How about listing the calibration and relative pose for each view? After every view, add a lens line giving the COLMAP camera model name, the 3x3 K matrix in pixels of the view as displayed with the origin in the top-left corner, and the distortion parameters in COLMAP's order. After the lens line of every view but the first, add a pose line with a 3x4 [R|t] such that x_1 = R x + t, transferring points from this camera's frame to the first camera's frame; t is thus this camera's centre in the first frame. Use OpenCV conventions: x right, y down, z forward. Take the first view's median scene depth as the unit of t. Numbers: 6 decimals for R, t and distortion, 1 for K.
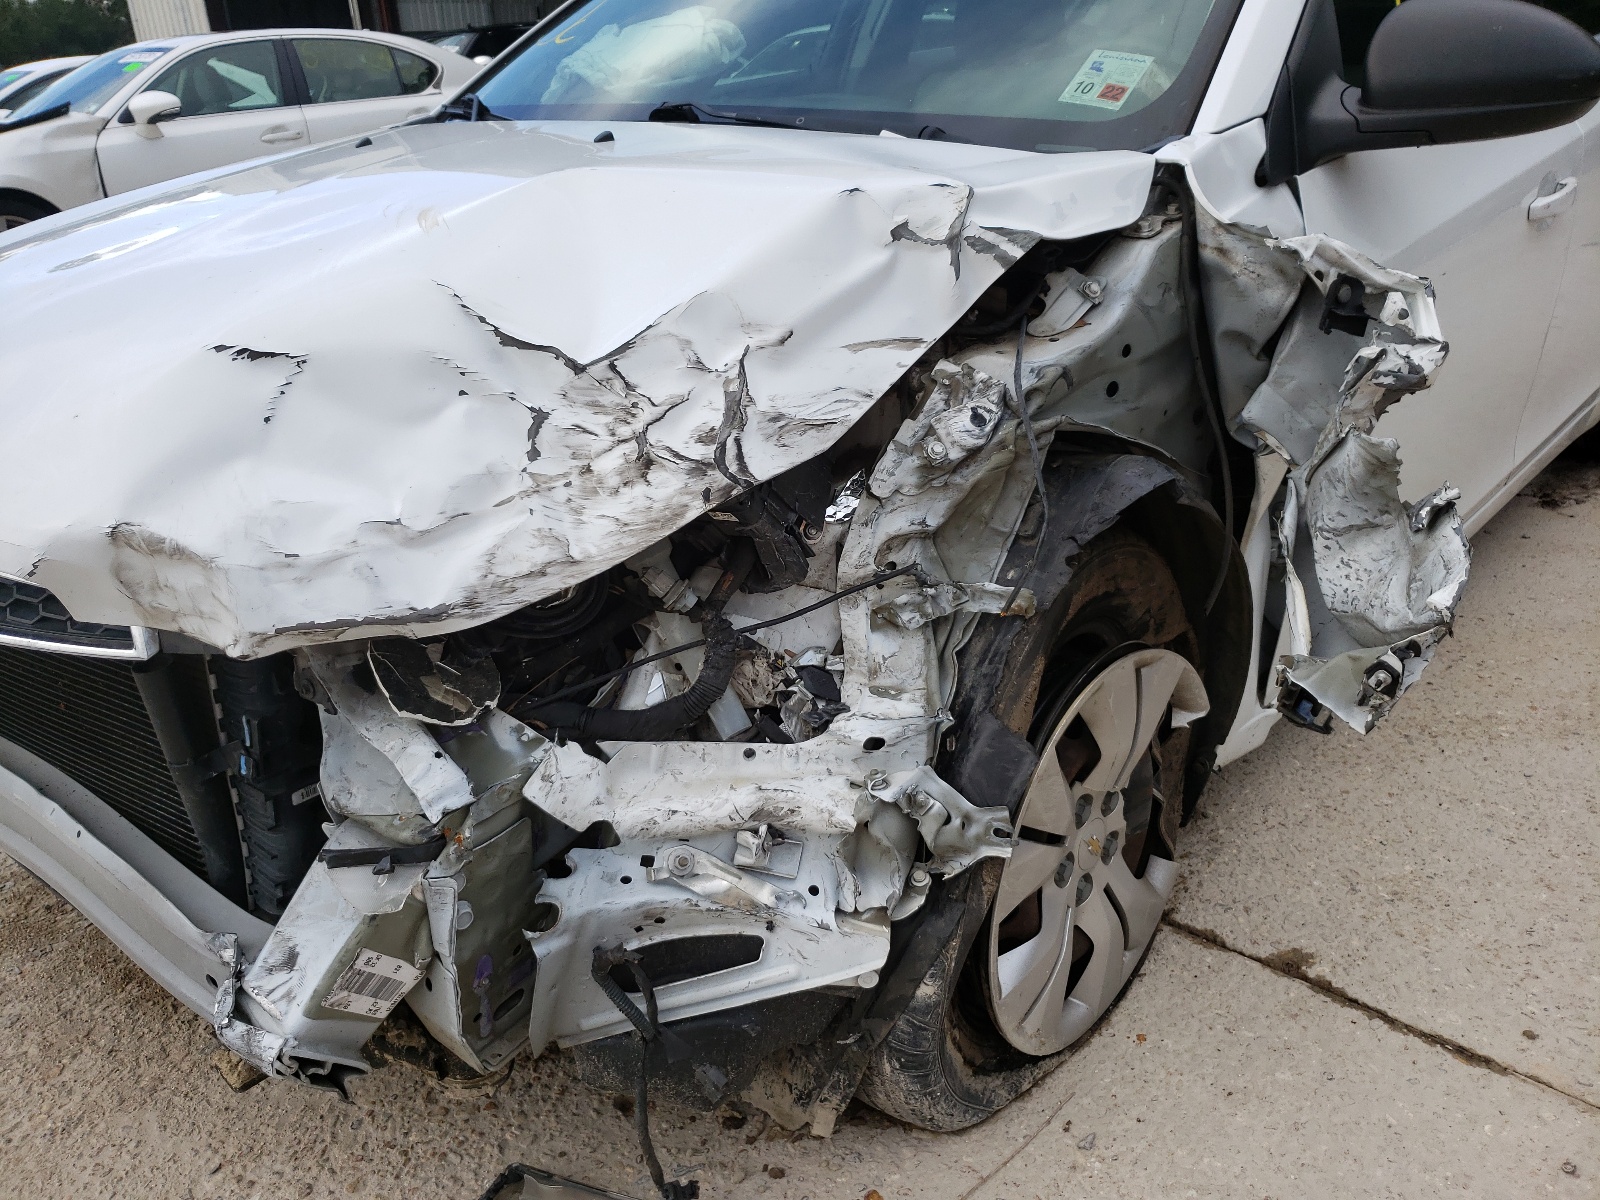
lens RADIAL K [[1237.0, 0, 800.0], [0, 1237.0, 600.0], [0, 0, 1]] dist [0.077913, -0.155102]
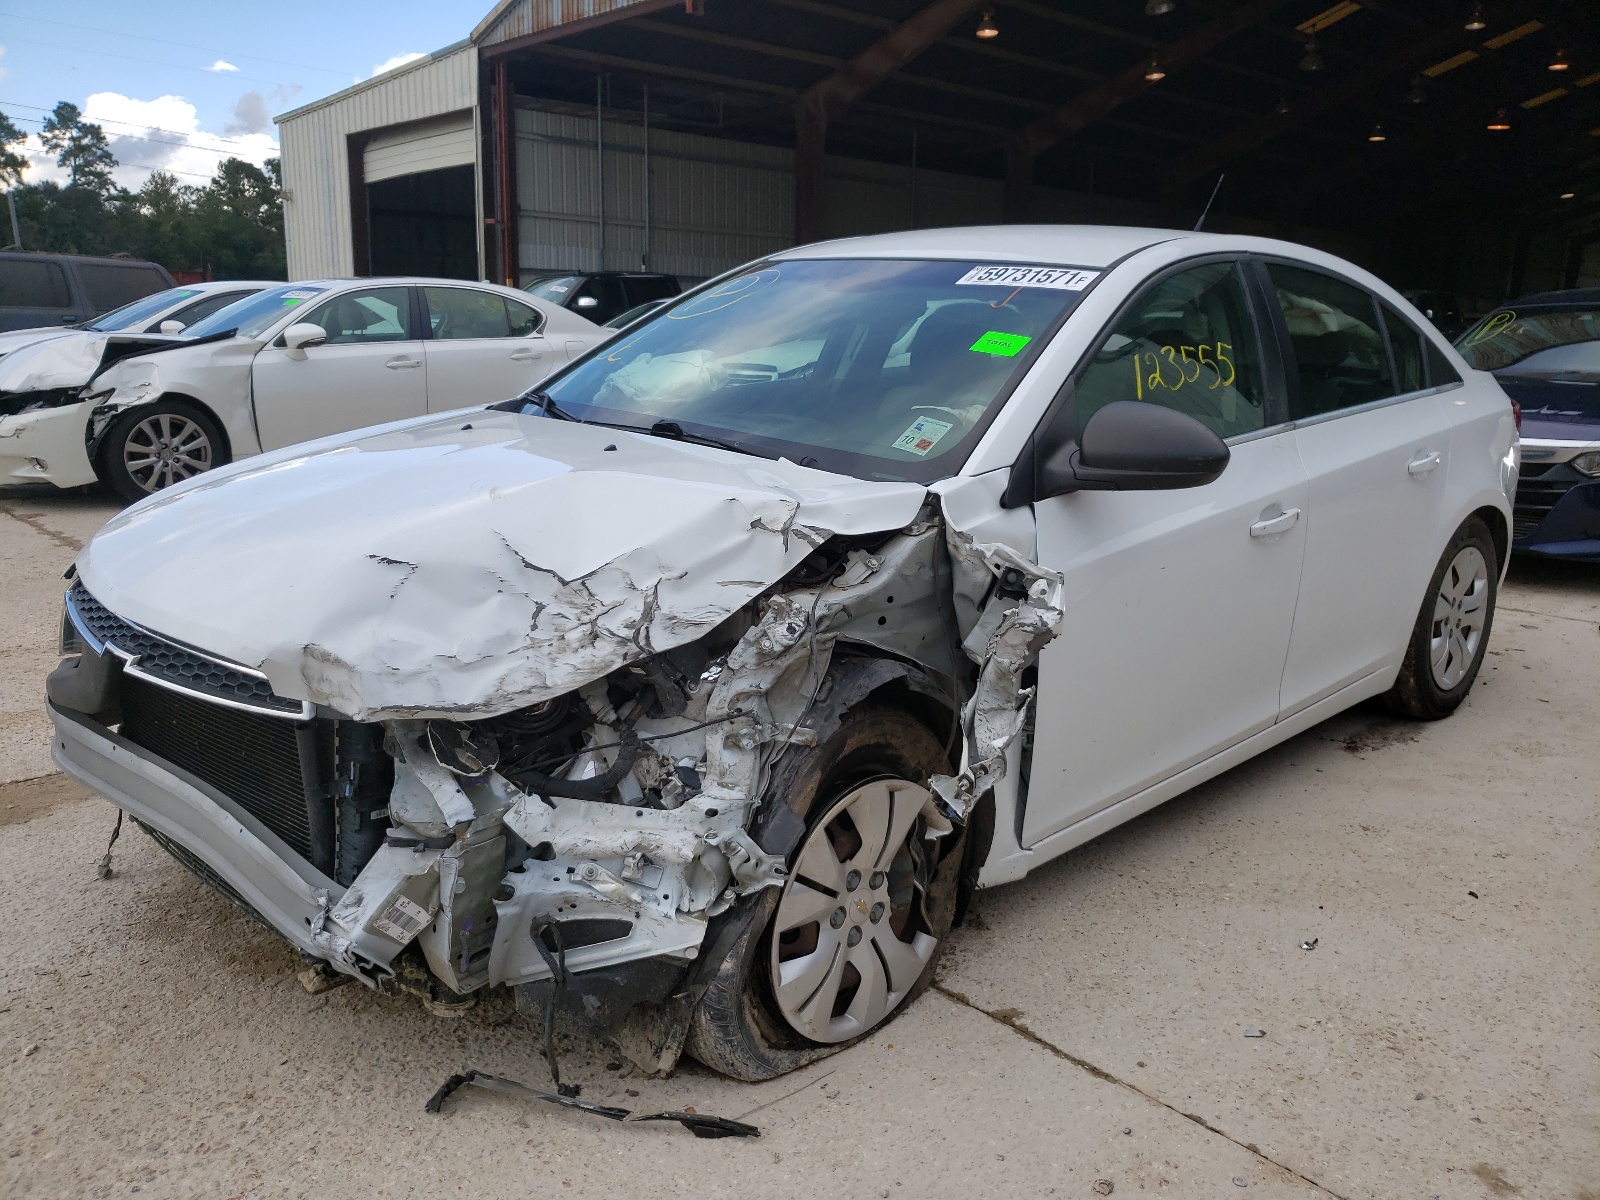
lens RADIAL K [[1196.1, 0, 800.0], [0, 1196.1, 600.0], [0, 0, 1]] dist [0.101960, -0.303805]
pose [[0.995529, 0.084612, -0.041985, 0.221637], [-0.090653, 0.980730, -0.173065, 0.102625], [0.026533, 0.176097, 0.984015, -0.658905]]
